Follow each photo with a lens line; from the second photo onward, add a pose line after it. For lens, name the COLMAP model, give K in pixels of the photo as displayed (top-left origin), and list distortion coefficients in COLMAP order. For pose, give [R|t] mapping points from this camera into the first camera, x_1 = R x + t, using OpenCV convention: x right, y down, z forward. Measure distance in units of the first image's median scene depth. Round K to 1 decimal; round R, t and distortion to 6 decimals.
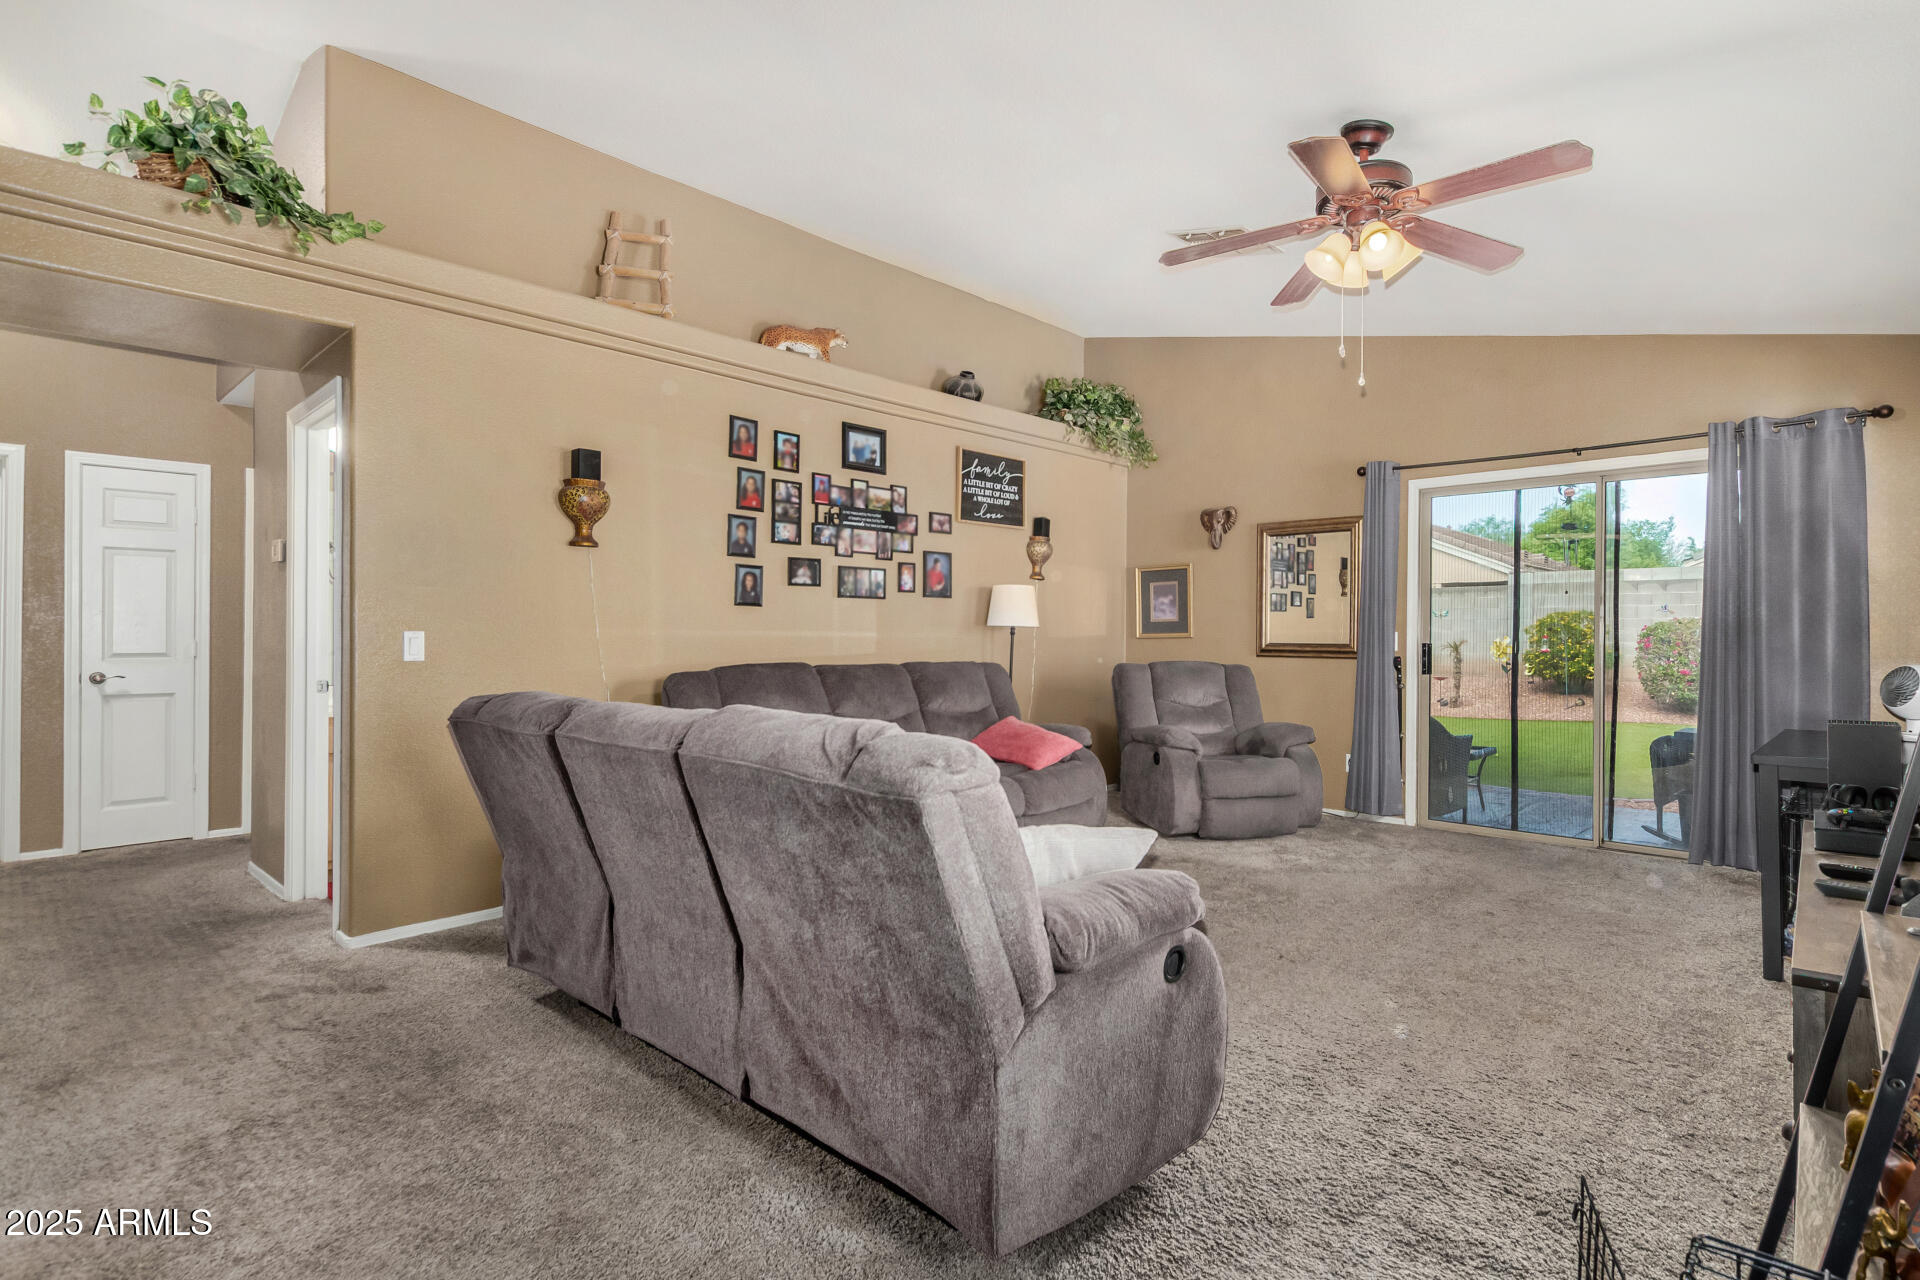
lens RADIAL K [[916.6, 0, 953.2], [0, 916.6, 623.2], [0, 0, 1]] dist [0.014572, -0.006180]
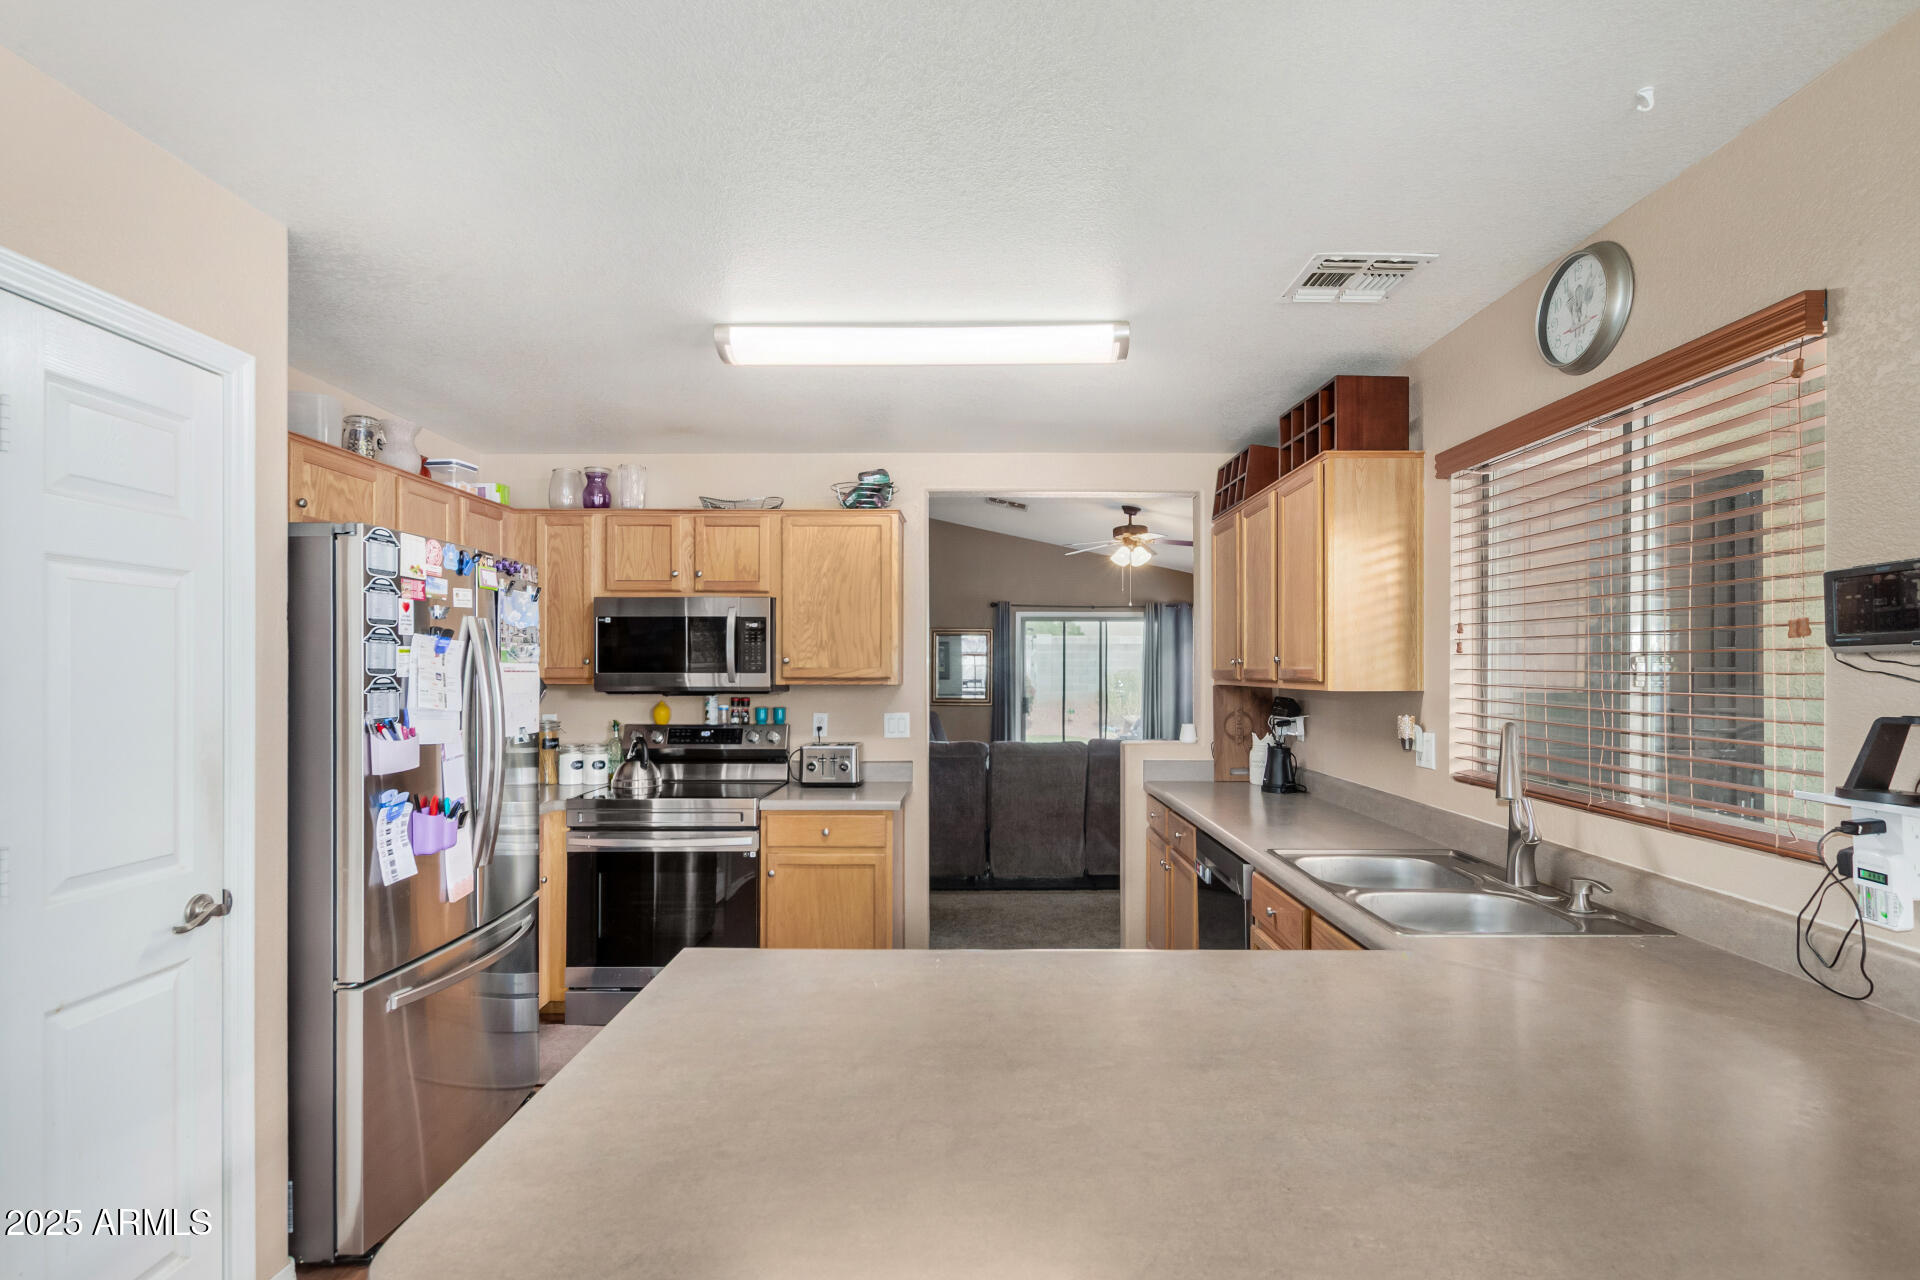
lens RADIAL K [[904.2, 0, 956.5], [0, 904.2, 663.2], [0, 0, 1]] dist [-0.001635, -0.000486]
pose [[0.731538, -0.003033, 0.681793, -0.930635], [0.003777, 0.999993, 0.000395, -0.051696], [-0.681790, 0.002286, 0.731545, -0.313150]]
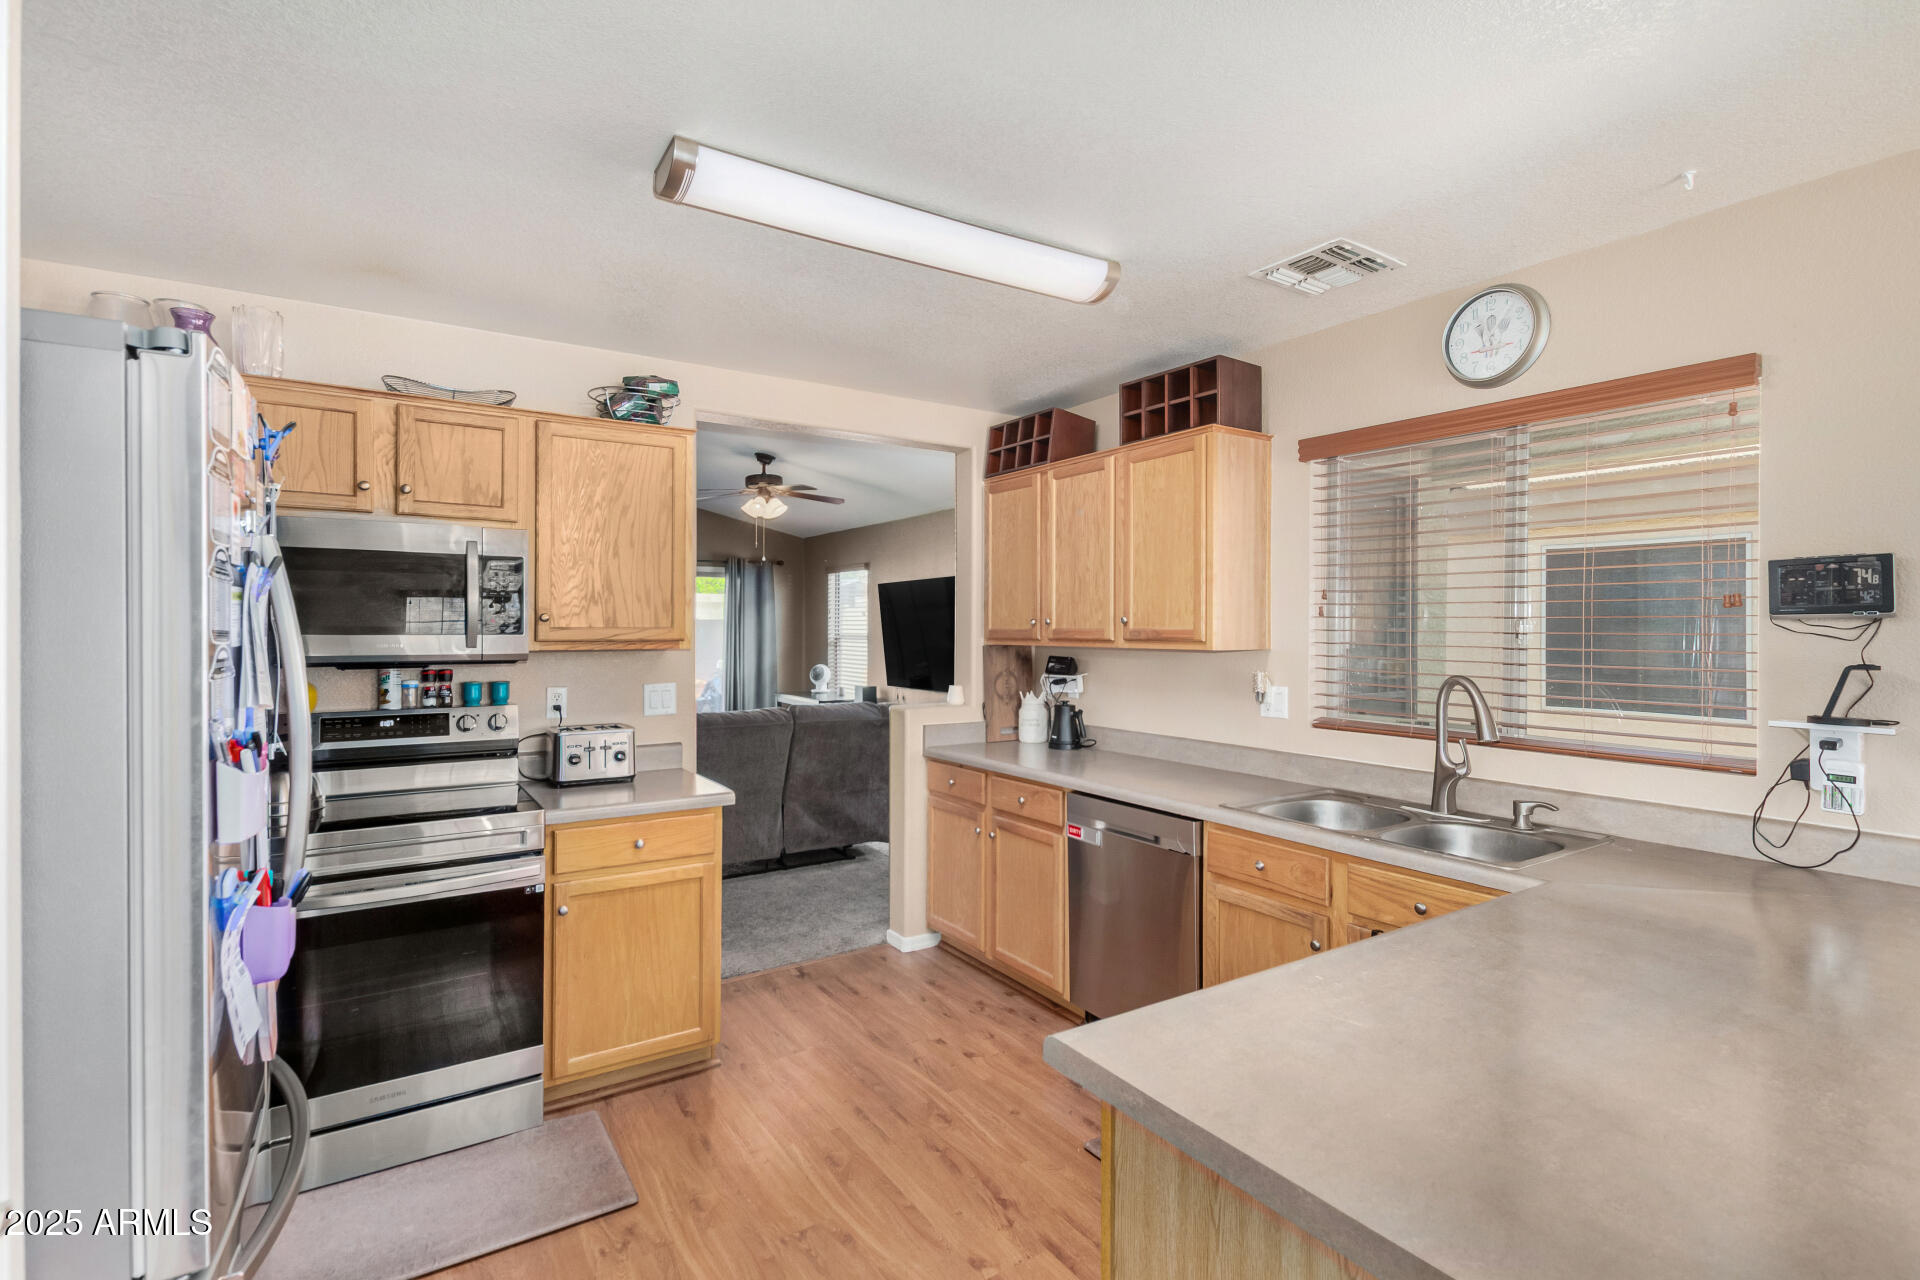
lens RADIAL K [[916.6, 0, 953.2], [0, 916.6, 623.2], [0, 0, 1]] dist [0.014572, -0.006180]
pose [[0.235364, -0.002023, 0.971905, -1.006642], [-0.001607, 0.999996, 0.002471, -0.052381], [-0.971906, -0.002144, 0.235360, -0.048665]]
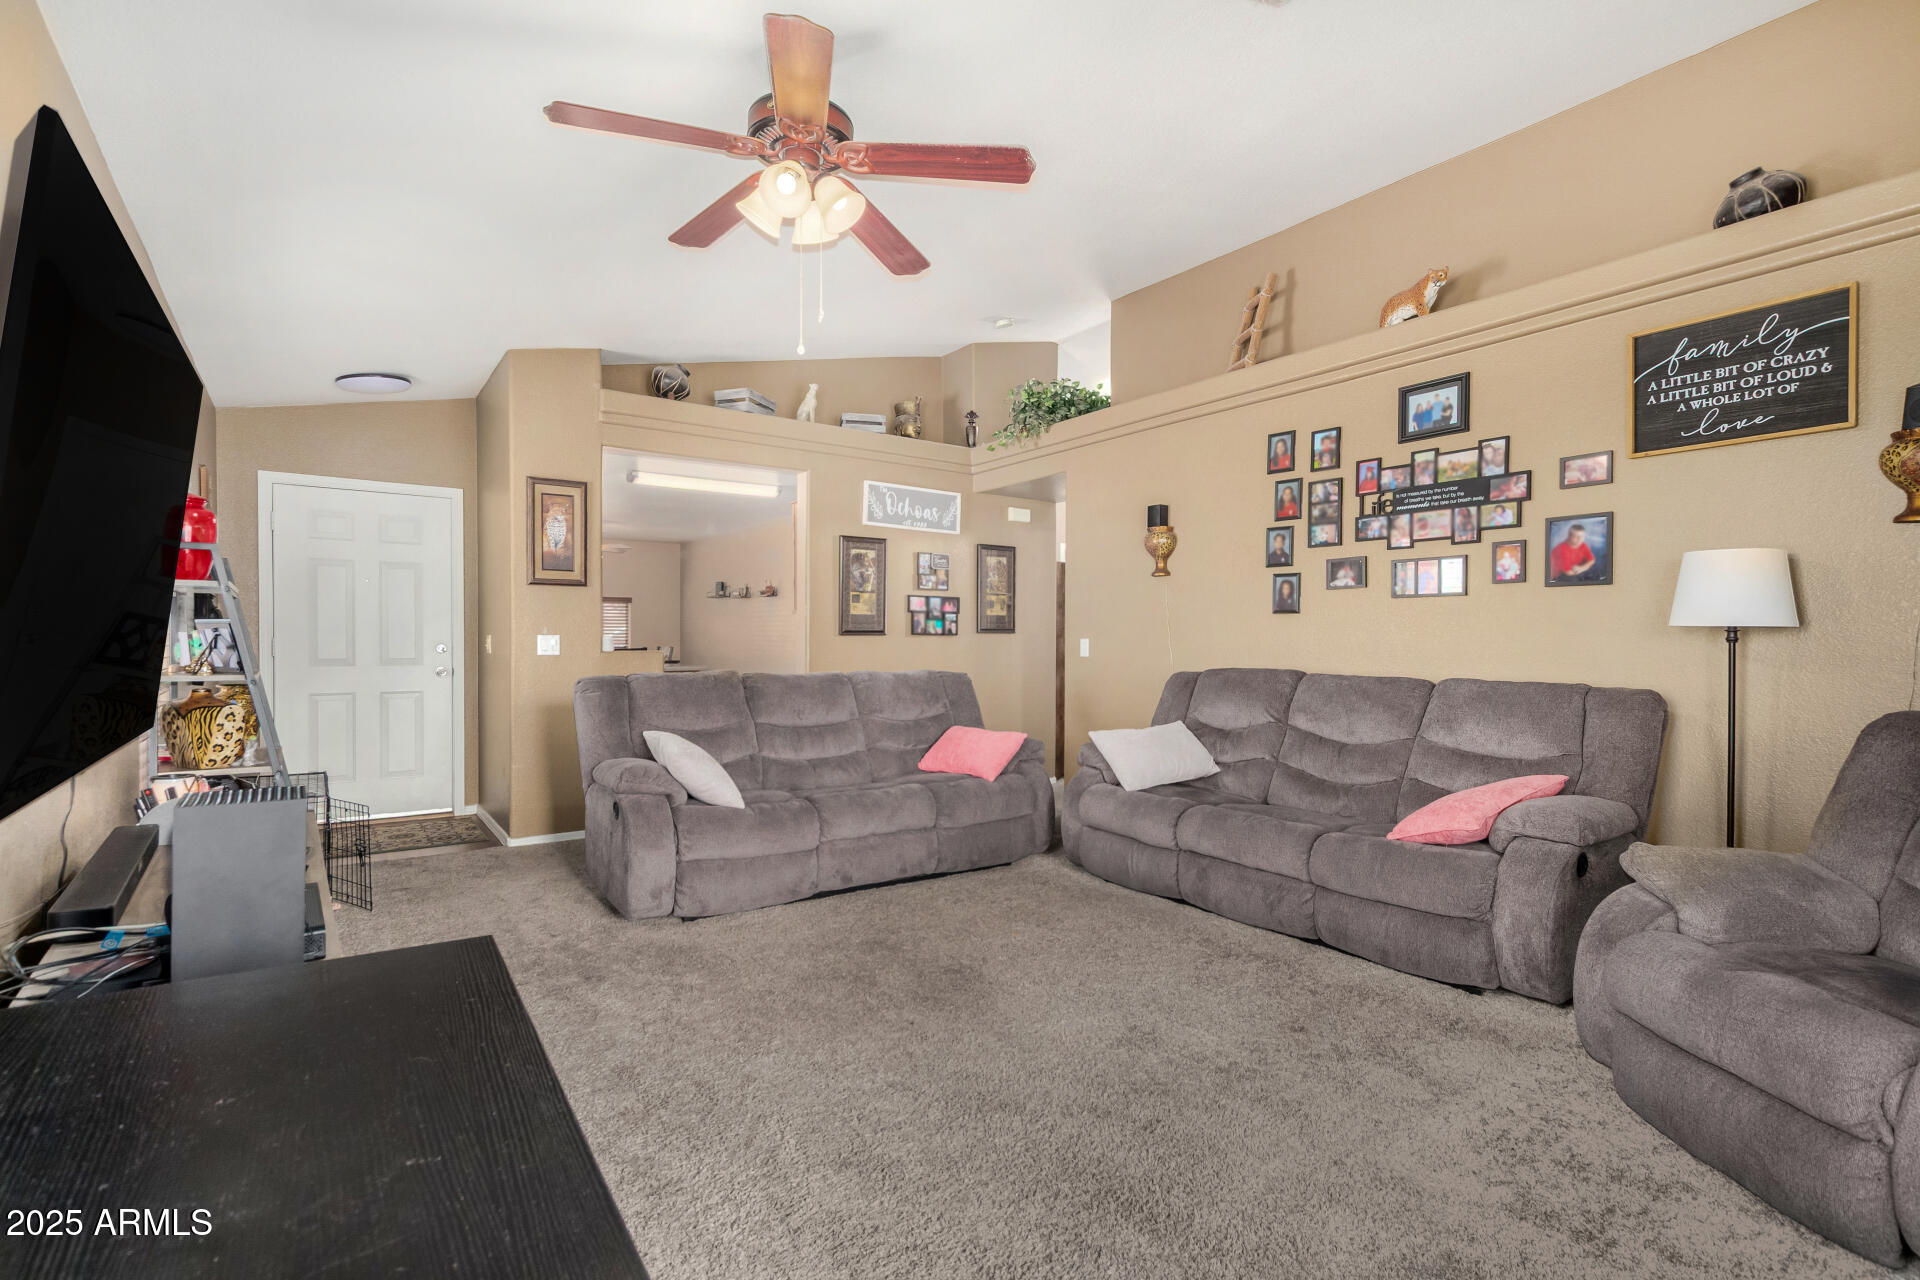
lens RADIAL K [[904.2, 0, 956.5], [0, 904.2, 663.2], [0, 0, 1]] dist [-0.001635, -0.000486]
pose [[-0.183989, 0.017451, -0.982773, 0.761343], [0.001738, 0.999847, 0.017429, 0.016890], [0.982927, 0.001499, -0.183992, 0.741581]]
